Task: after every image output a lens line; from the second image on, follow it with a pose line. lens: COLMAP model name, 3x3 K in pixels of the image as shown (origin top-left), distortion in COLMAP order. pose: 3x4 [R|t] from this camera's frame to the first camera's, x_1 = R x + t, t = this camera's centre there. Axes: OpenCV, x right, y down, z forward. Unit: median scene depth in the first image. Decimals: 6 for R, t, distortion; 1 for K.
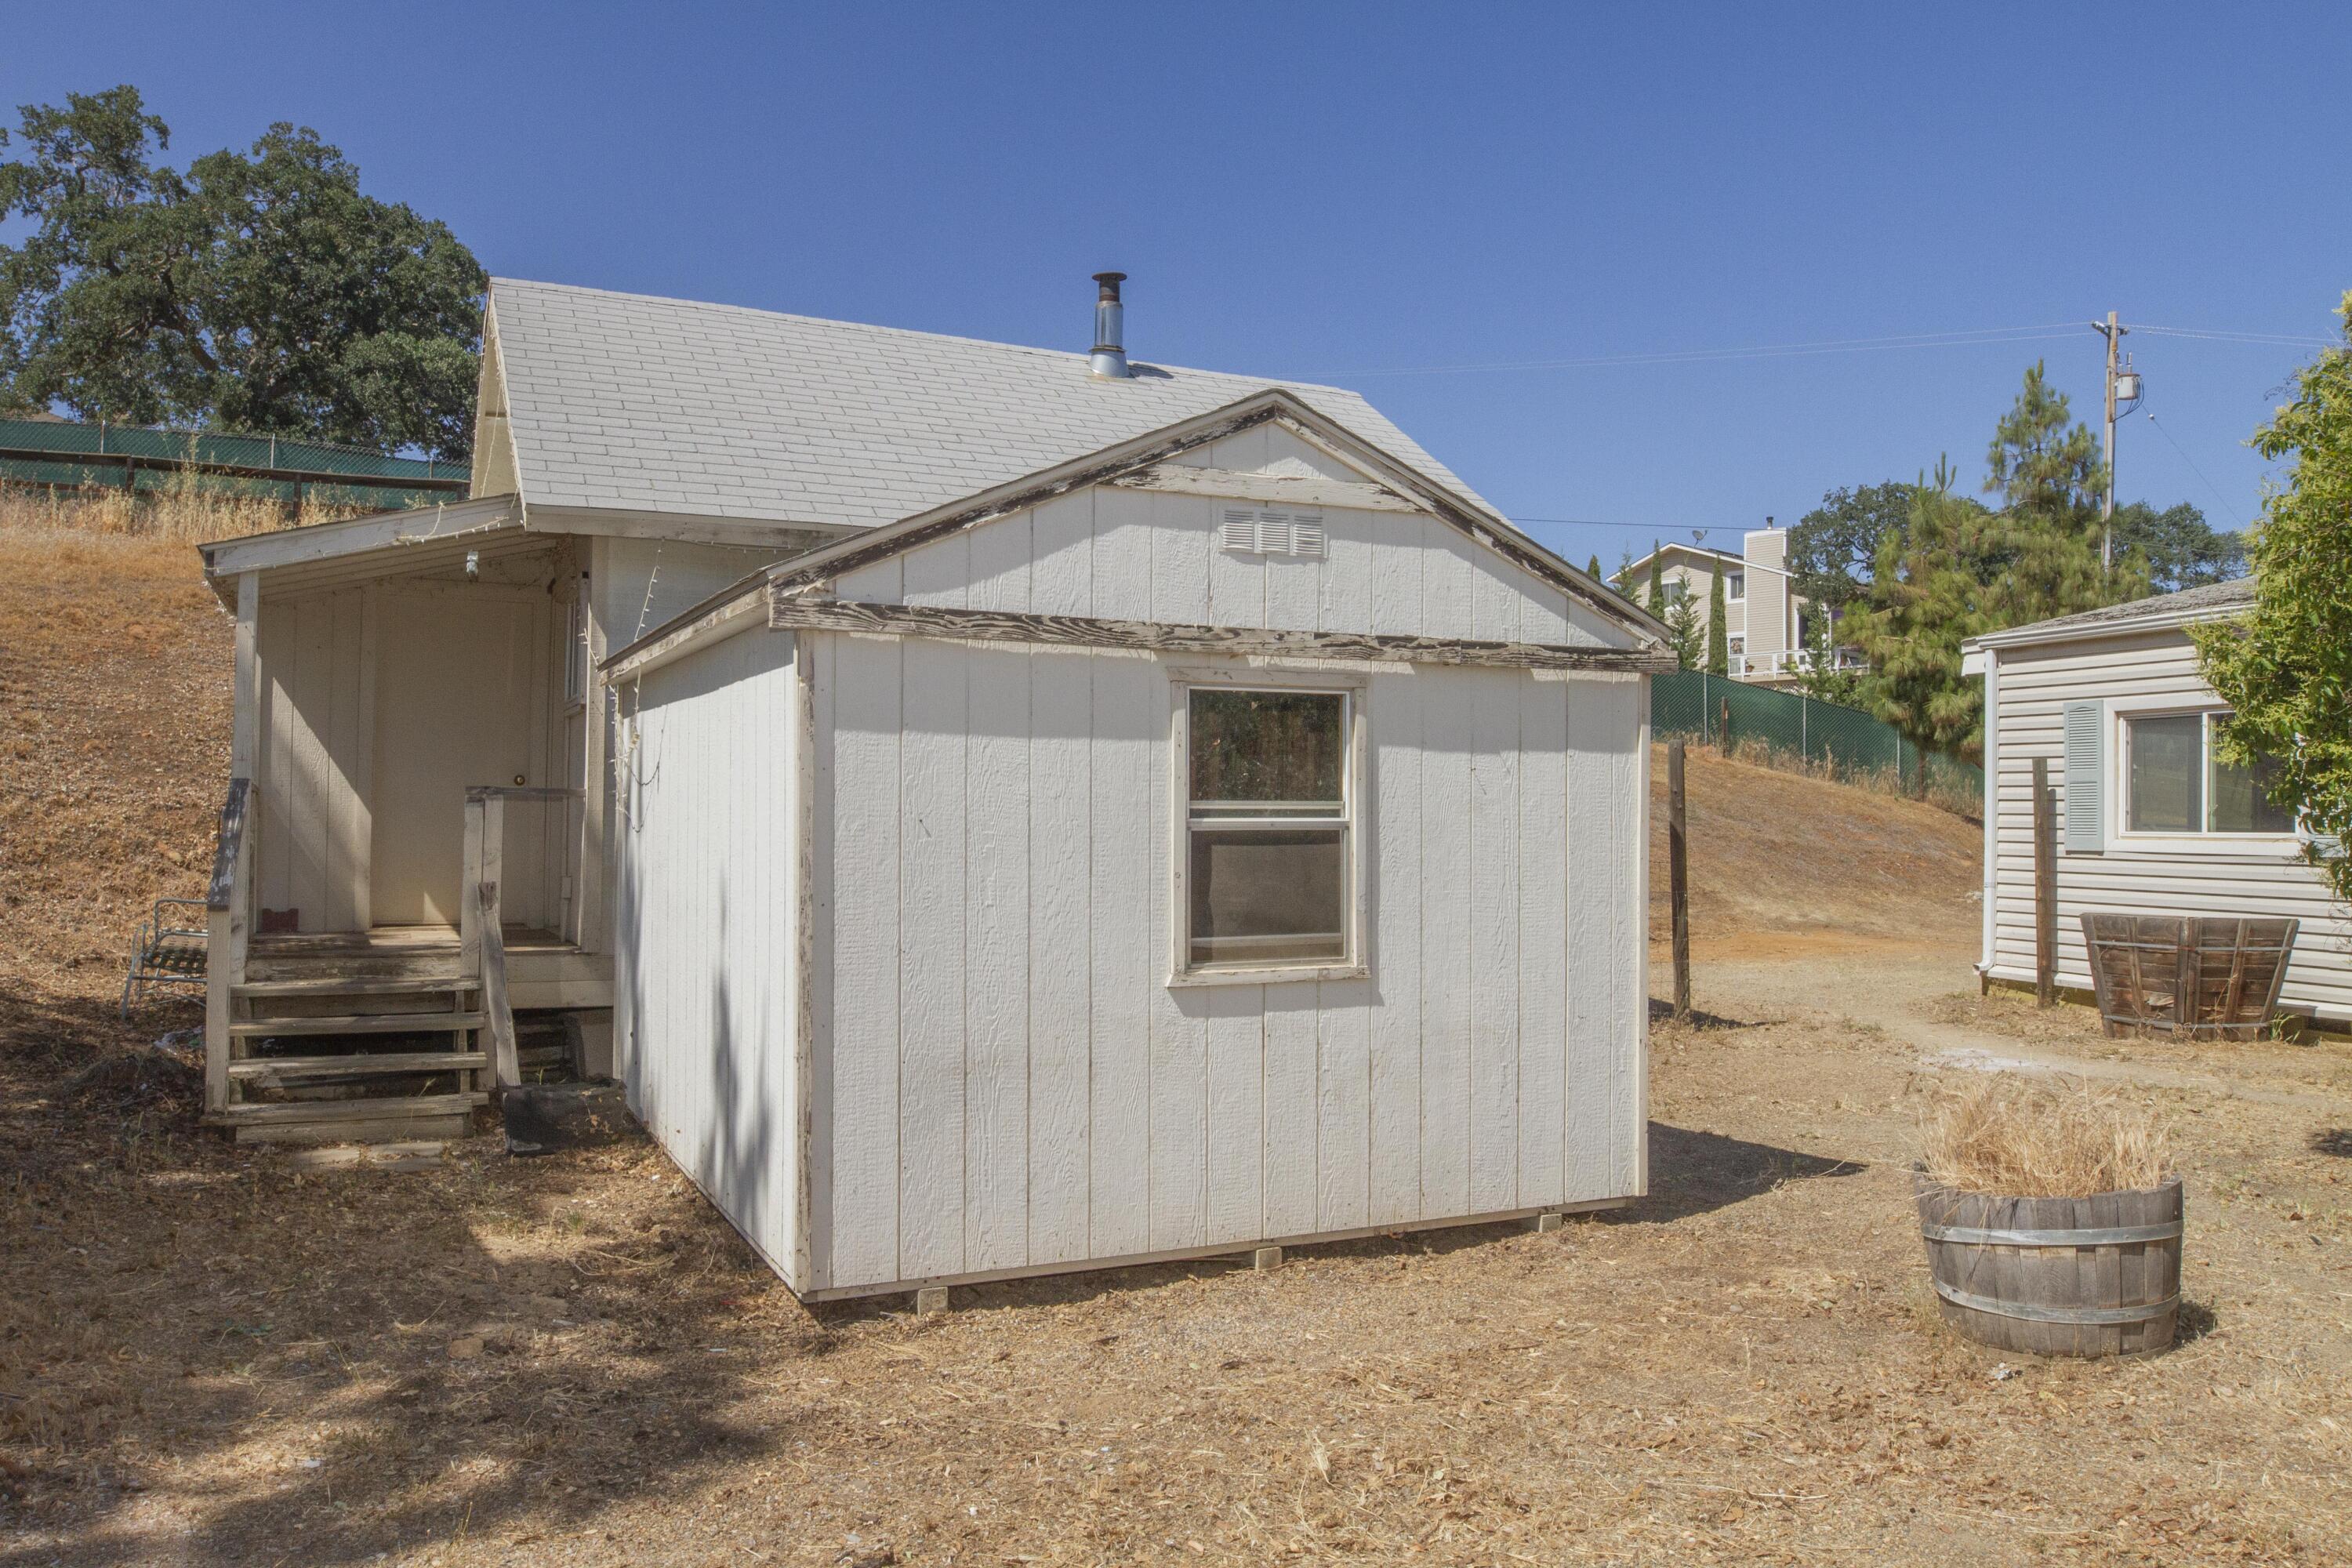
lens RADIAL K [[1779.9, 0, 1160.6], [0, 1779.9, 791.5], [0, 0, 1]] dist [-0.041434, 0.005303]
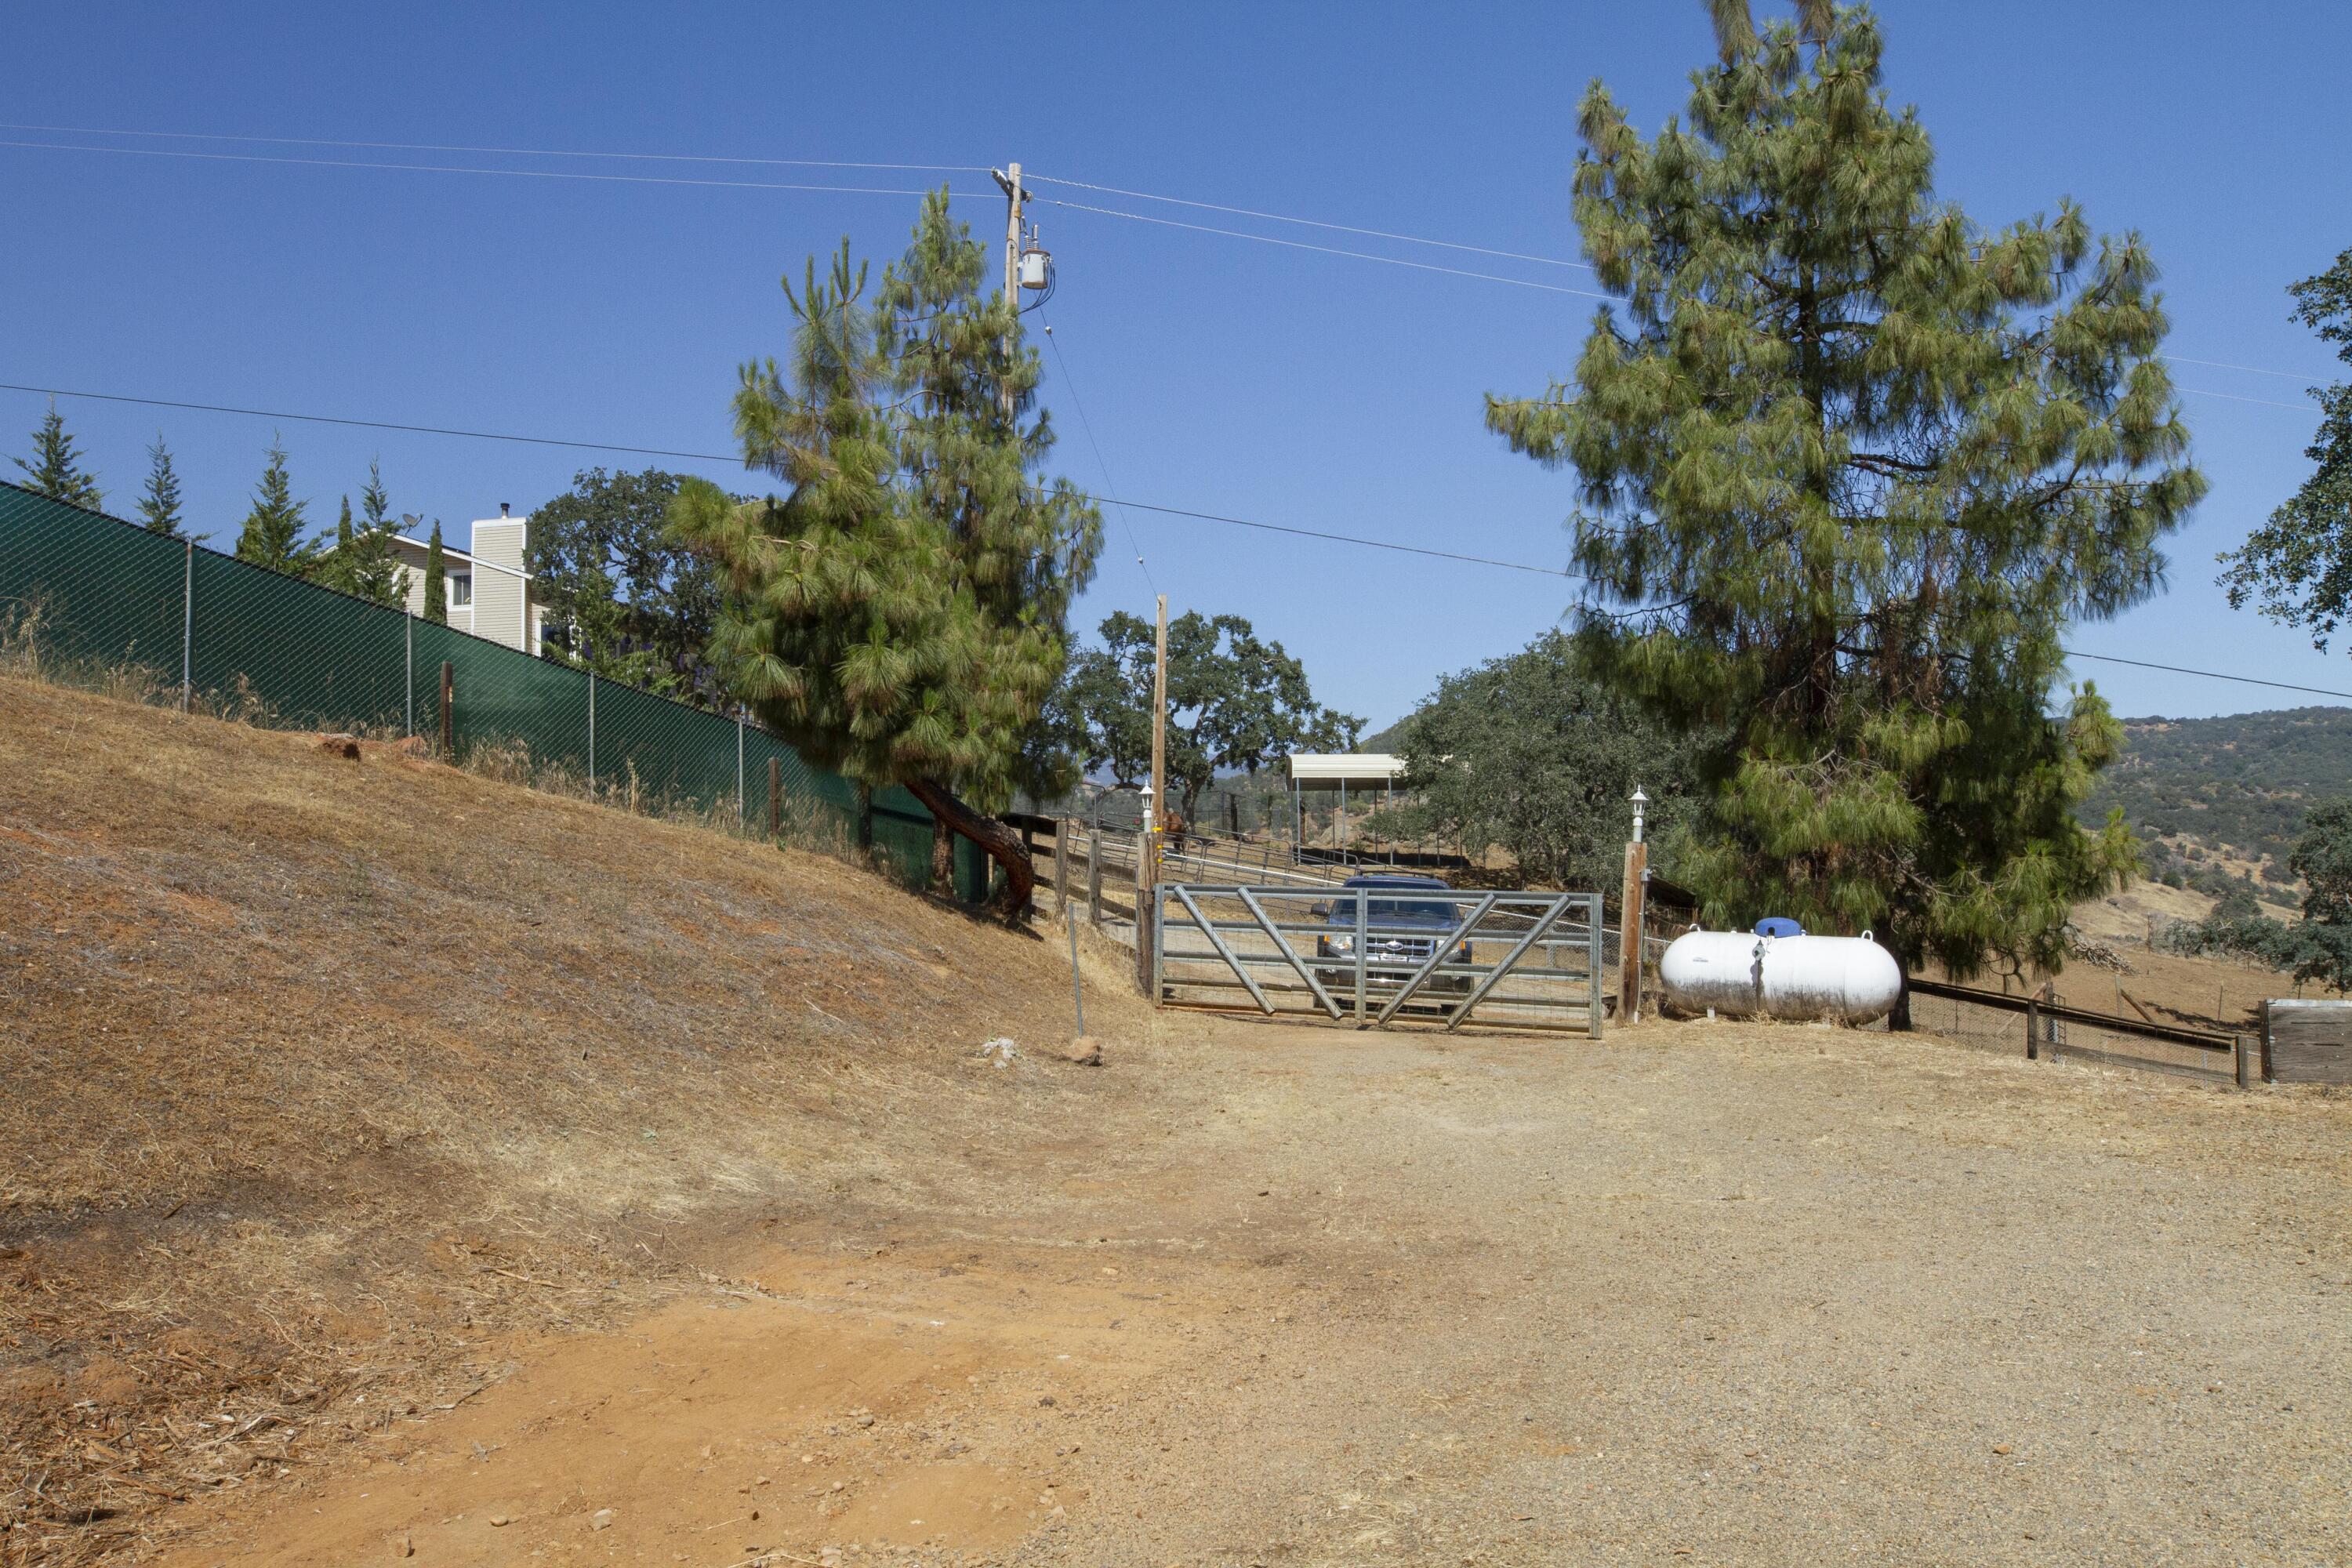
lens RADIAL K [[1779.9, 0, 1156.4], [0, 1779.9, 781.0], [0, 0, 1]] dist [-0.041434, 0.005303]
pose [[0.770588, 0.012378, 0.637213, 0.165726], [0.015206, 0.999170, -0.037797, 0.006140], [-0.637152, 0.038816, 0.769760, 0.523795]]
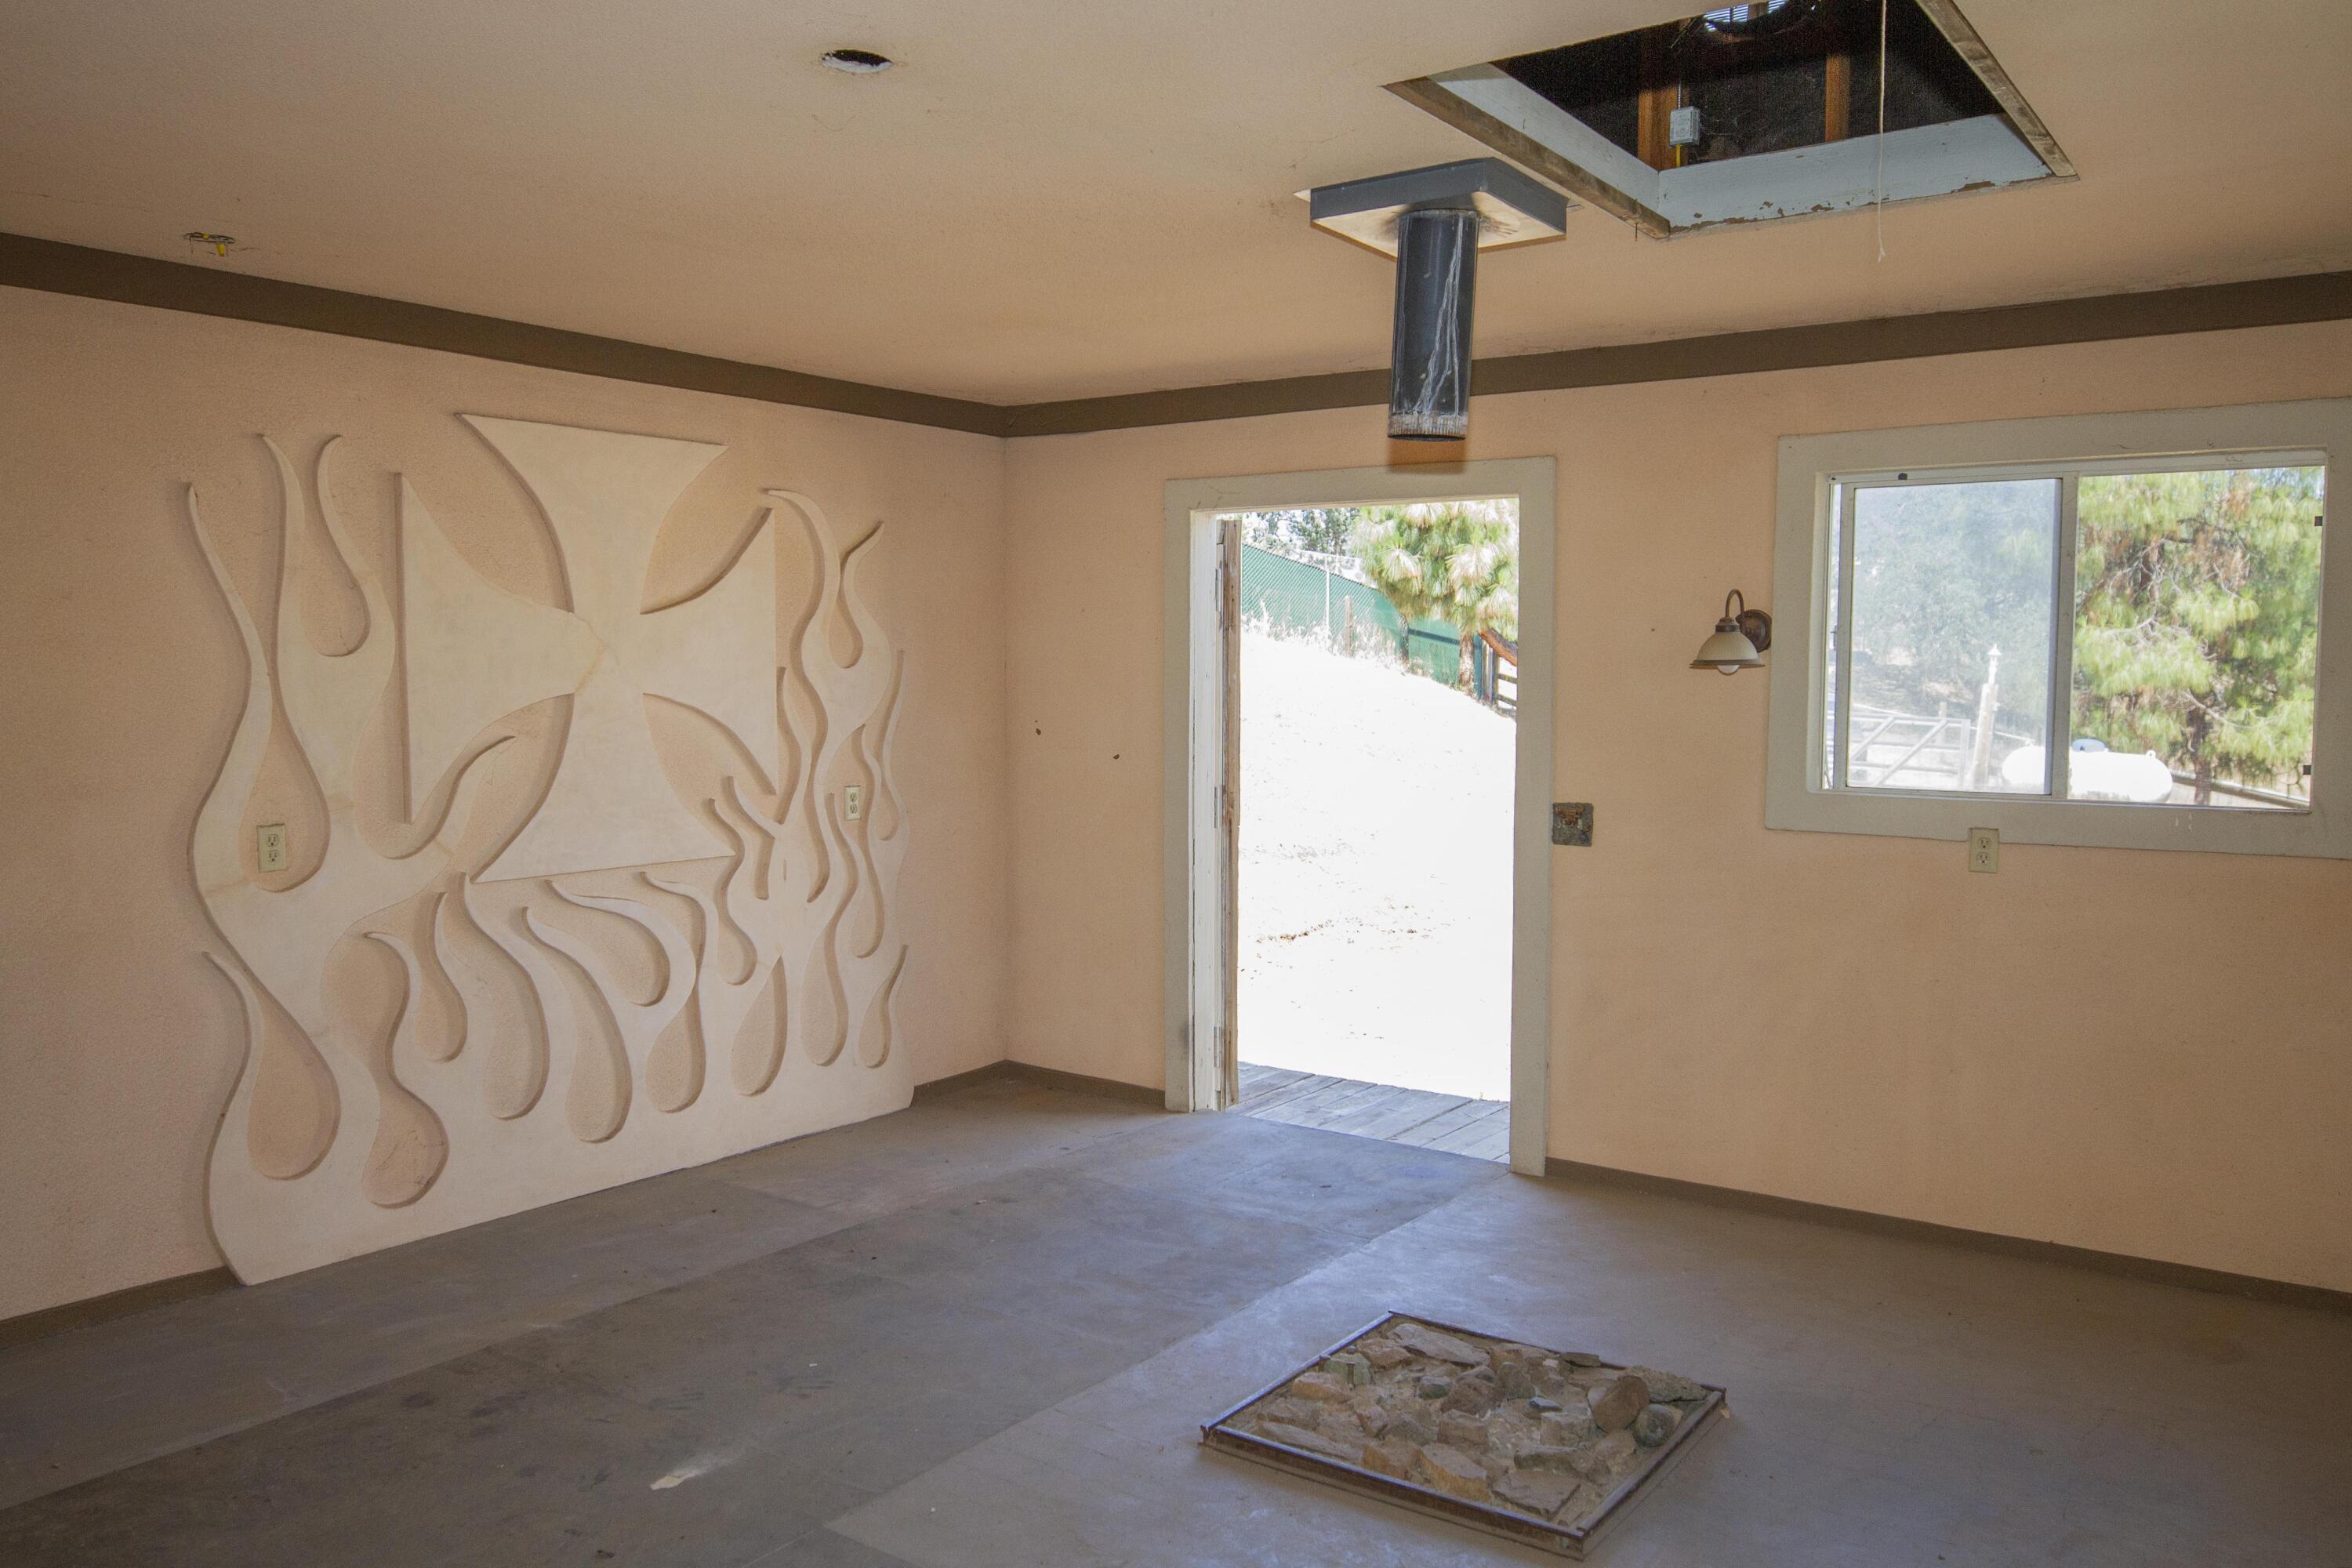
lens RADIAL K [[1779.9, 0, 1165.4], [0, 1779.9, 796.9], [0, 0, 1]] dist [-0.041434, 0.005303]
pose [[0.884258, -0.046905, 0.464637, -0.063442], [-0.000394, 0.994868, 0.101180, -0.022568], [-0.466998, -0.089652, 0.879702, 0.329454]]
